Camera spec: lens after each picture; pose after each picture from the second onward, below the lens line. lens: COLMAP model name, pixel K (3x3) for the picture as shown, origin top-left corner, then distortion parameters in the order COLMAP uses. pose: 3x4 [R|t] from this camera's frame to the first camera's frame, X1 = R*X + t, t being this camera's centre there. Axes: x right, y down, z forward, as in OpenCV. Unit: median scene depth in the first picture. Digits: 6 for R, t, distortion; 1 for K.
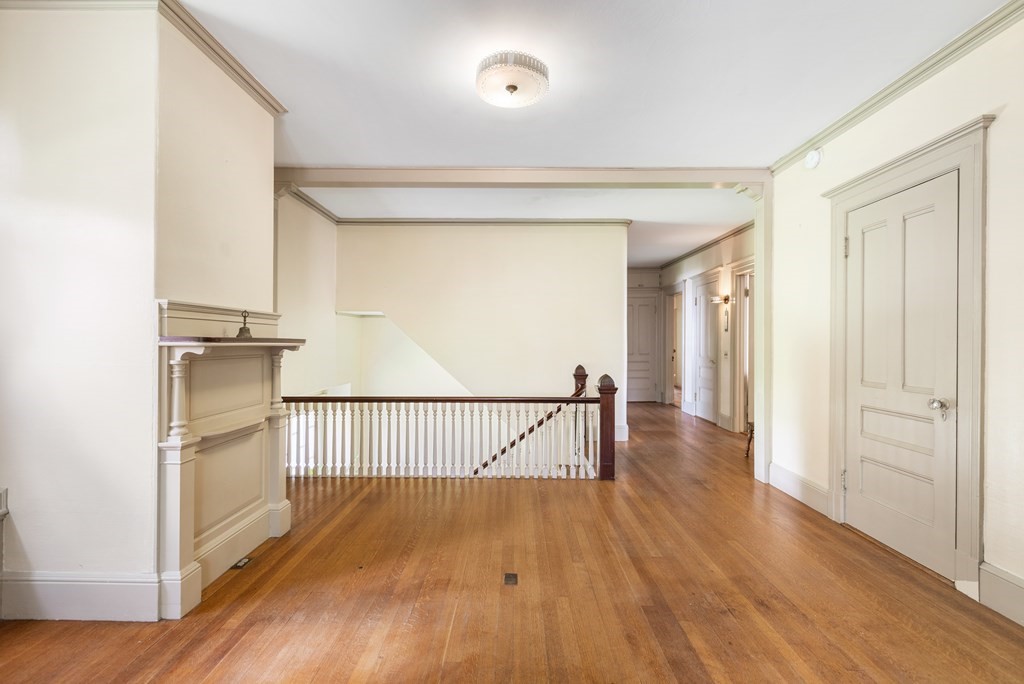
lens RADIAL K [[464.3, 0, 502.4], [0, 464.3, 339.4], [0, 0, 1]] dist [0.004988, -0.001228]
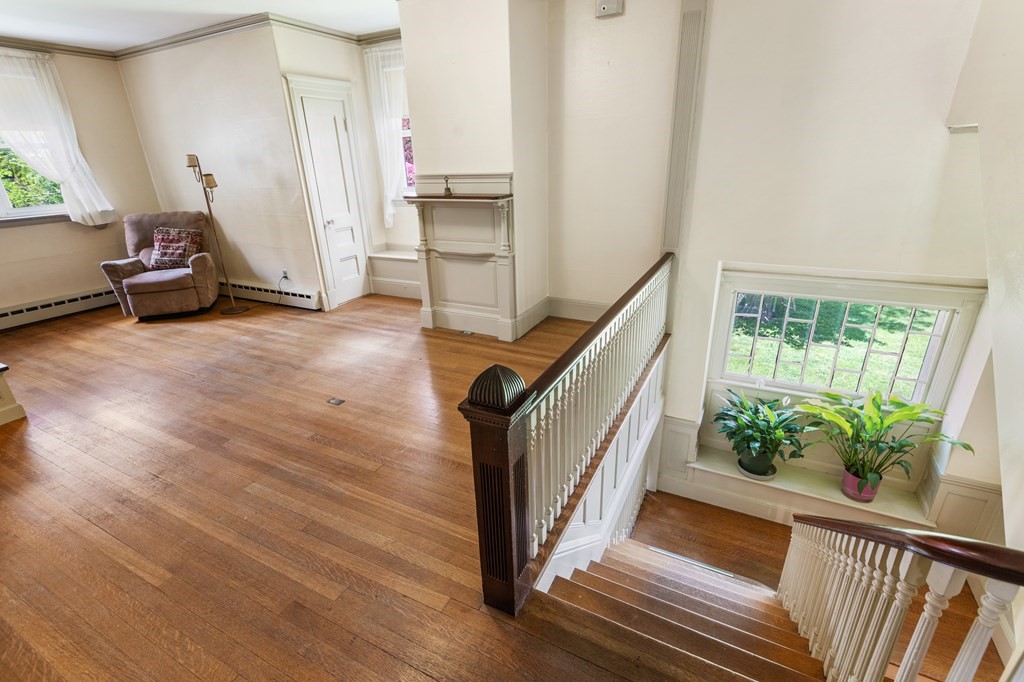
lens RADIAL K [[464.3, 0, 502.2], [0, 464.3, 335.9], [0, 0, 1]] dist [0.004988, -0.001228]
pose [[-0.442324, 0.338028, -0.830715, 0.815674], [0.040299, 0.932808, 0.358113, -0.111154], [0.895950, 0.124925, -0.426225, 1.896120]]
